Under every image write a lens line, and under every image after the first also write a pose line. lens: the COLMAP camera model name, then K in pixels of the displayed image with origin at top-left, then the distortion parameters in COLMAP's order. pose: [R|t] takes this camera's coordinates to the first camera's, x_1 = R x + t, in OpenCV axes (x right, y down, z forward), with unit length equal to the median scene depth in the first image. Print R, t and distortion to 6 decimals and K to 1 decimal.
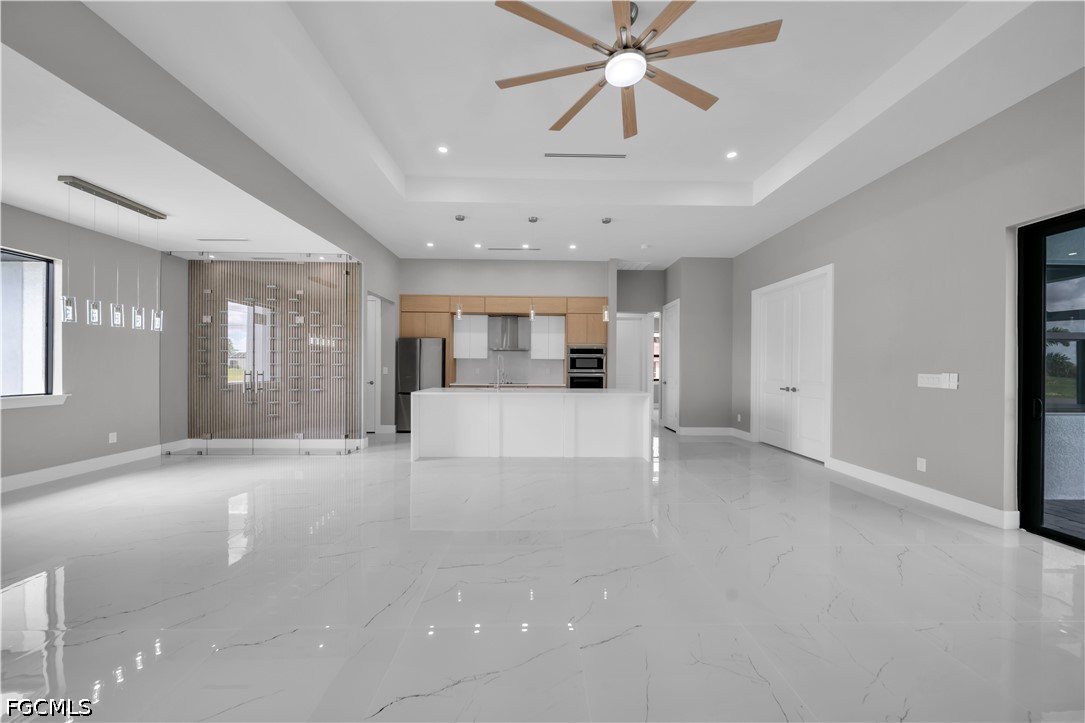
lens RADIAL K [[365.1, 0, 542.4], [0, 365.1, 365.4], [0, 0, 1]] dist [-0.000665, -0.000057]
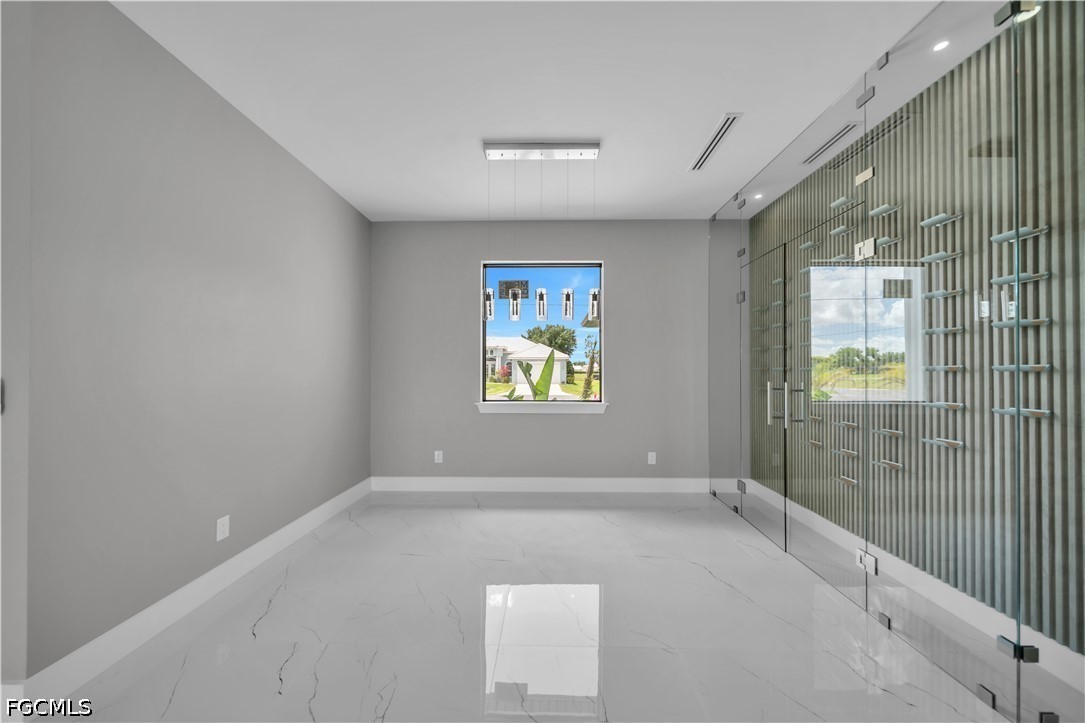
lens RADIAL K [[374.2, 0, 540.4], [0, 374.2, 369.0], [0, 0, 1]] dist [-0.002280, -0.000140]
pose [[-0.028203, -0.010286, -0.999549, -0.195659], [-0.000626, 0.999947, -0.010273, 0.001433], [0.999602, 0.000336, -0.028208, 0.484611]]
